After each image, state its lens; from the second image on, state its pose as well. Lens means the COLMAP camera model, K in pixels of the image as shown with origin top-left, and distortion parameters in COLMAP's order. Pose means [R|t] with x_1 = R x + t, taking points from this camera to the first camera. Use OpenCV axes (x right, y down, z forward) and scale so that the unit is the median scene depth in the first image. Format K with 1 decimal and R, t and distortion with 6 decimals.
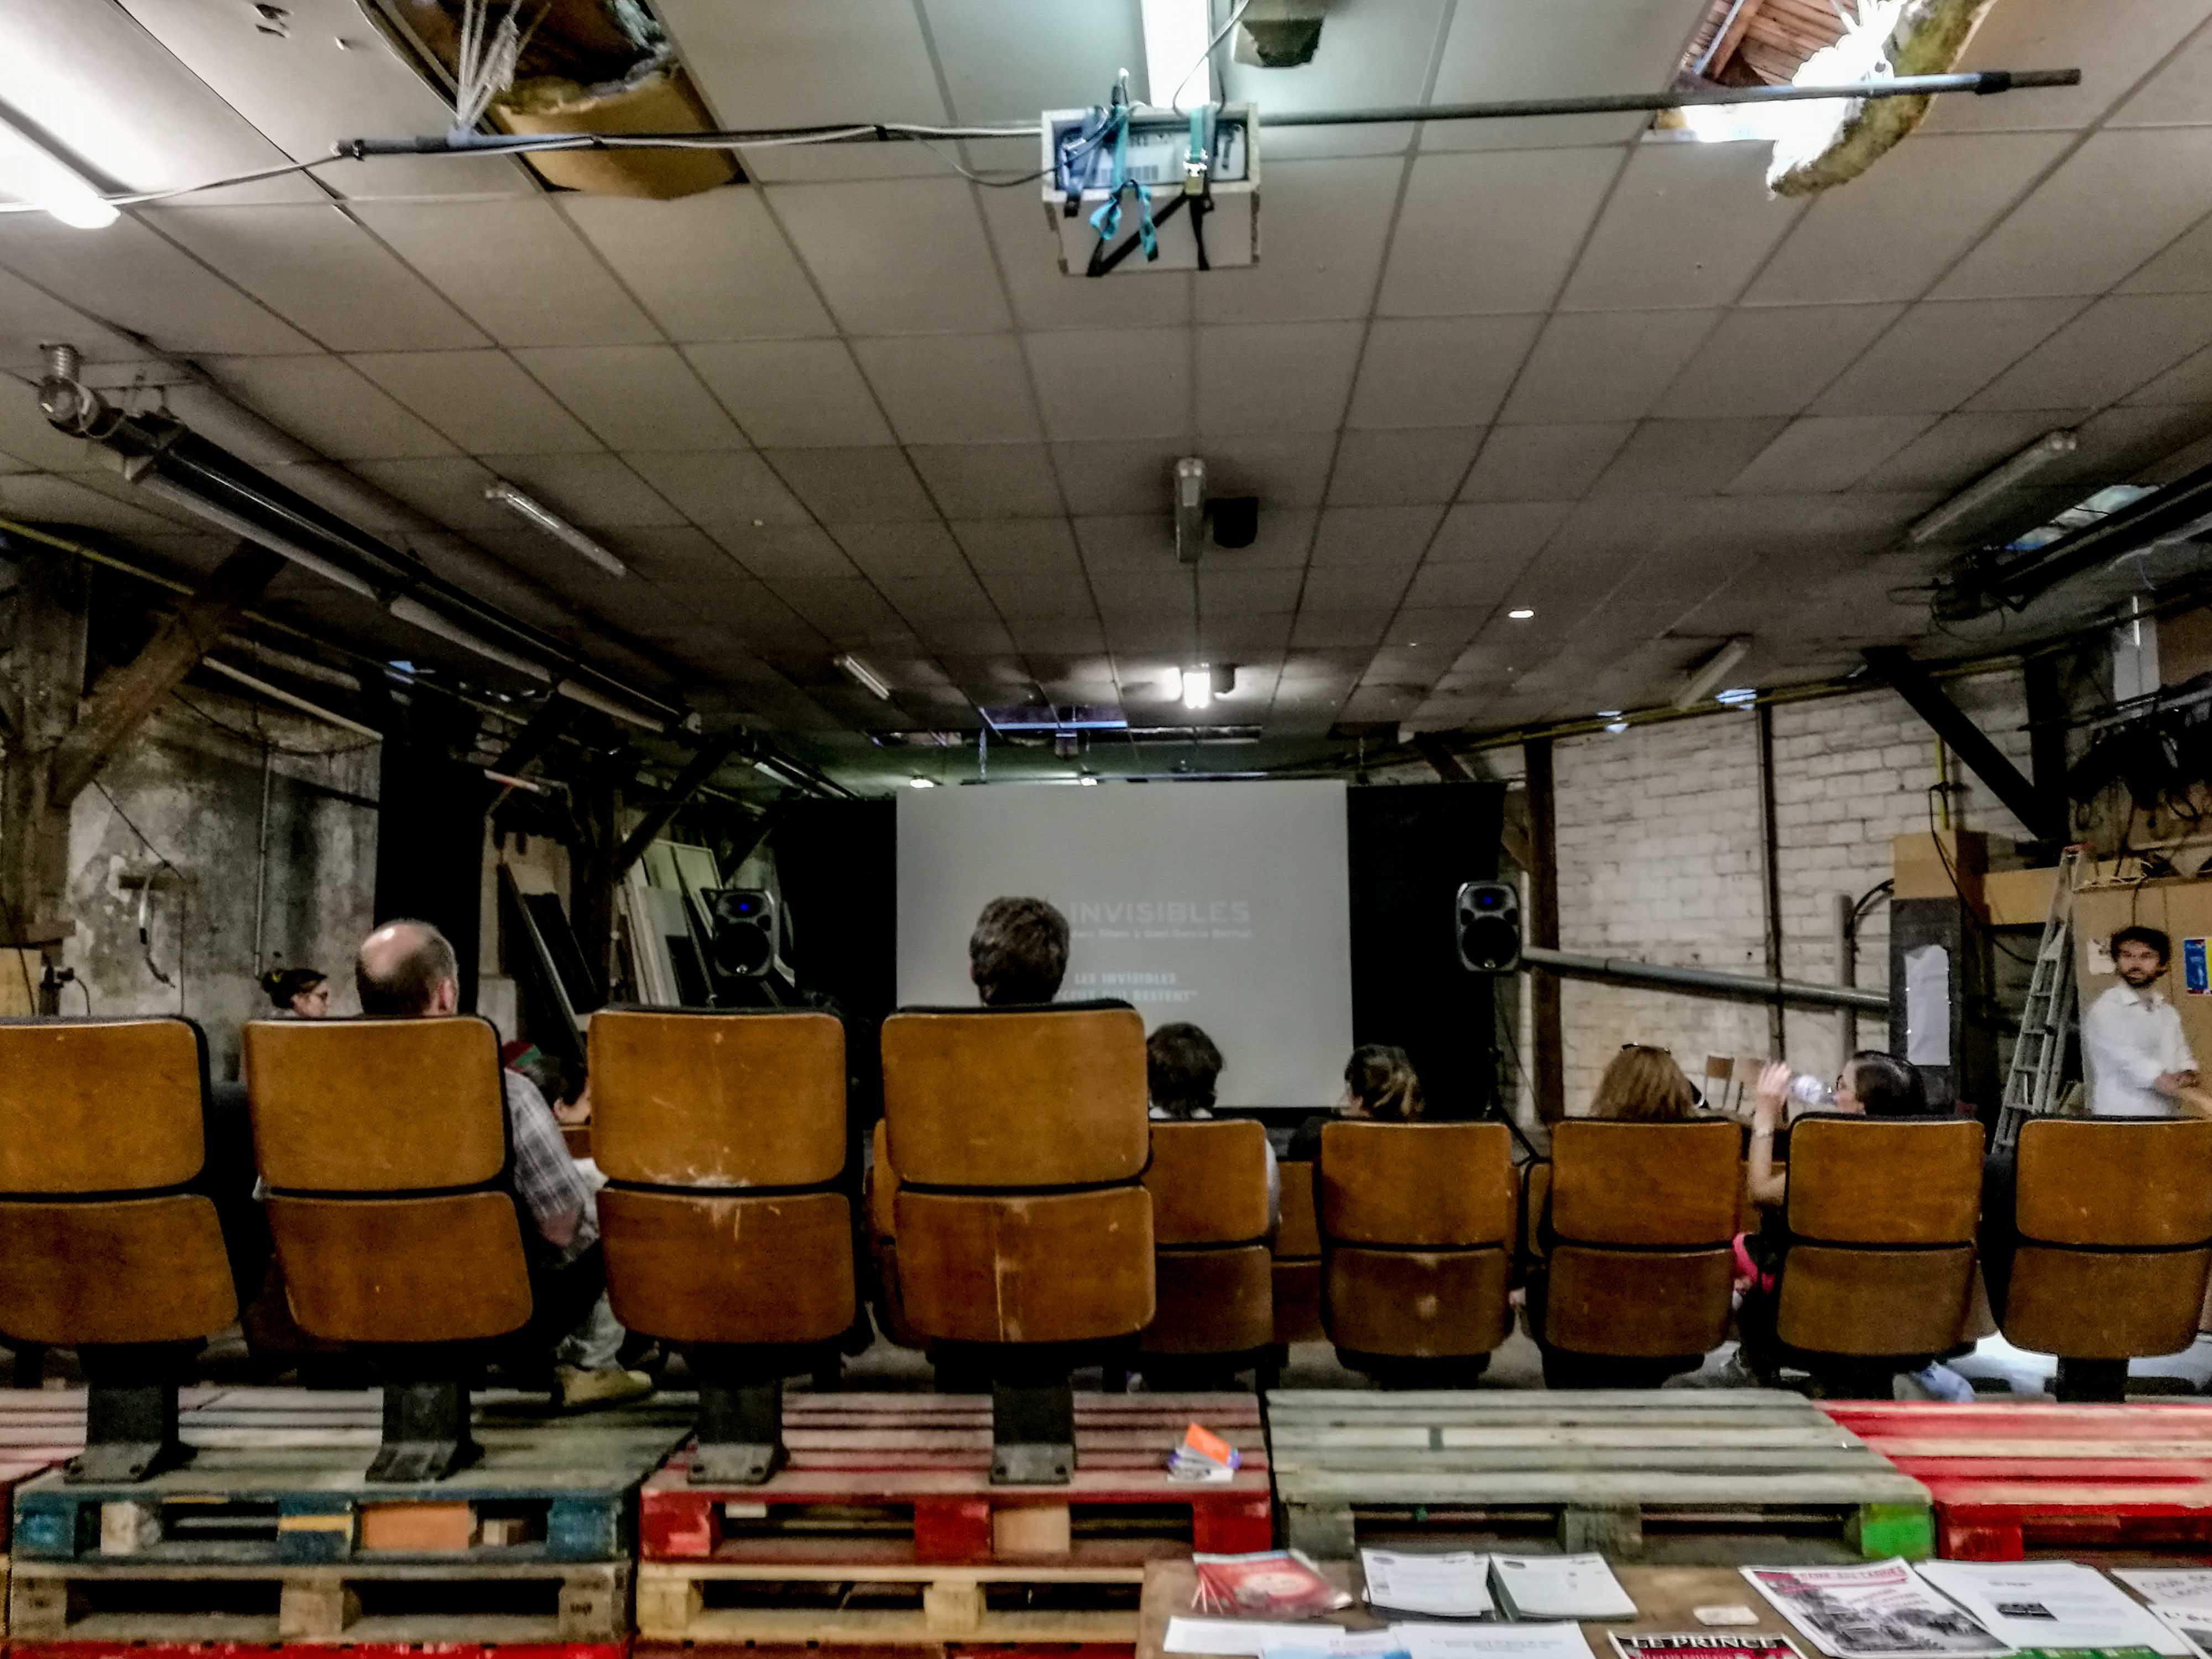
lens RADIAL K [[1724.0, 0, 1104.9], [0, 1724.0, 823.5], [0, 0, 1]] dist [0.001641, 0.011709]
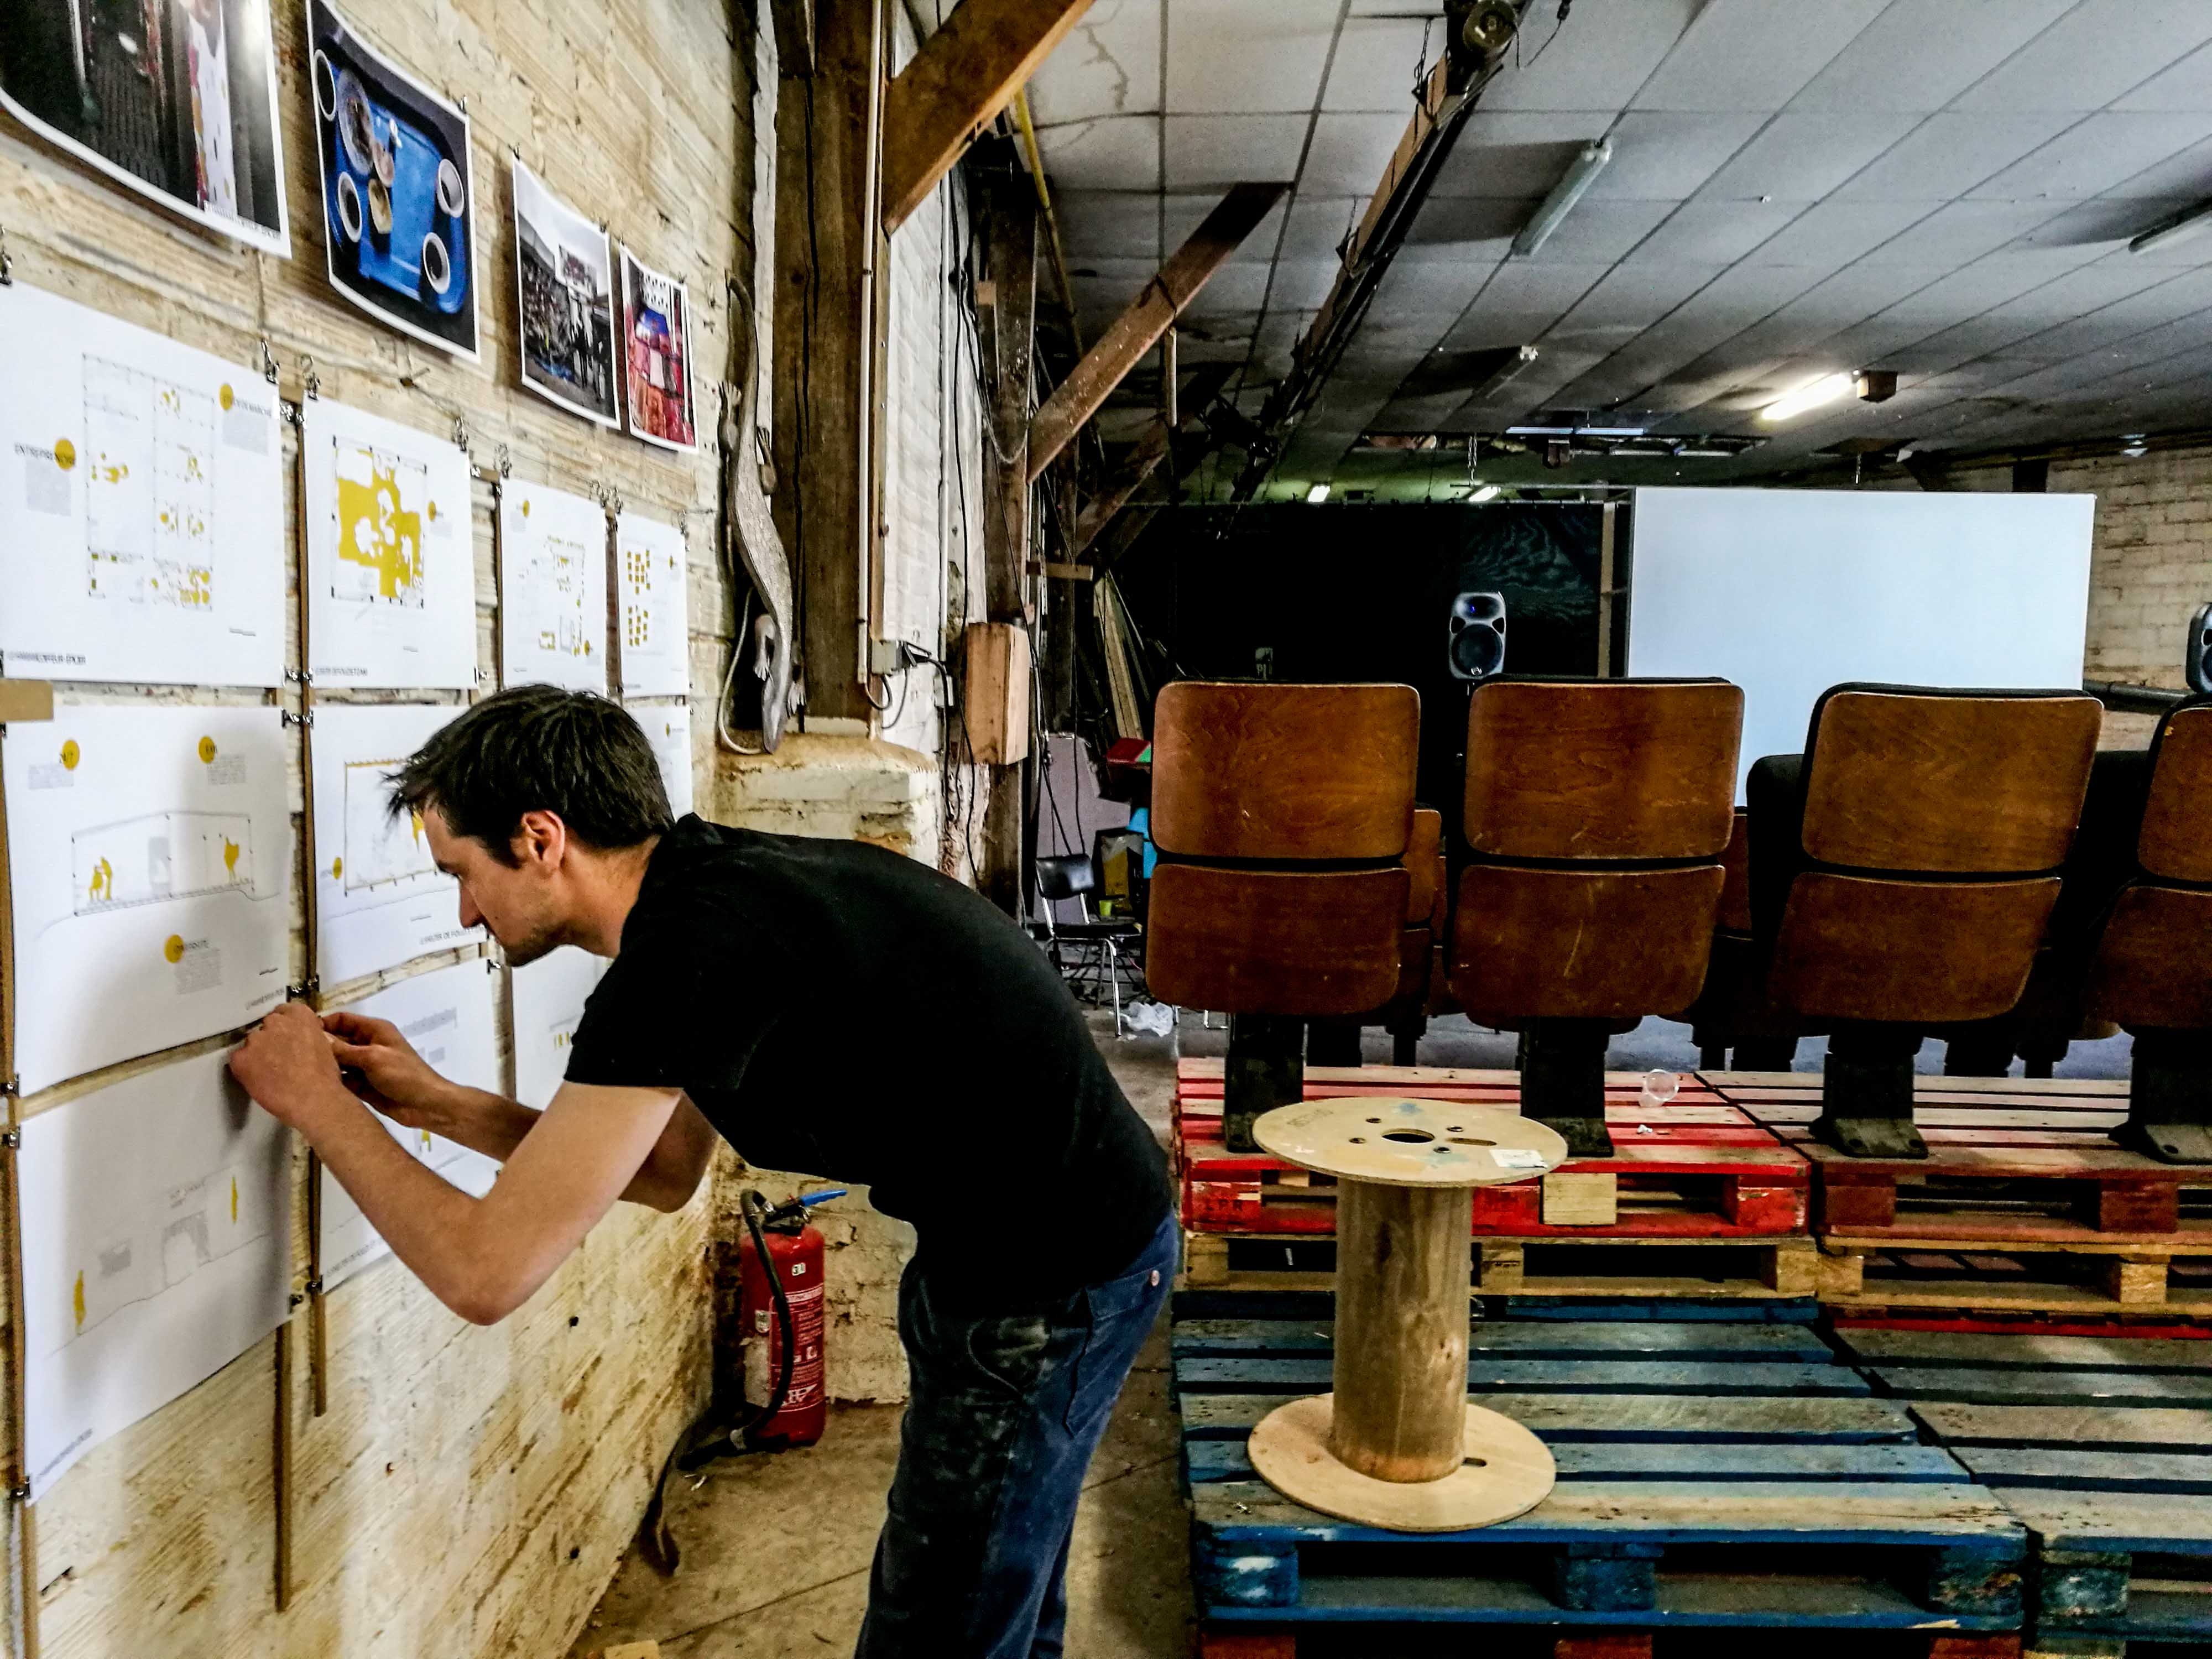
lens RADIAL K [[1724.0, 0, 1102.9], [0, 1724.0, 842.3], [0, 0, 1]] dist [0.001641, 0.011709]
pose [[0.996220, 0.021129, 0.084251, -0.440569], [-0.036379, 0.982285, 0.183827, 0.005927], [-0.078875, -0.186197, 0.979341, 0.010285]]
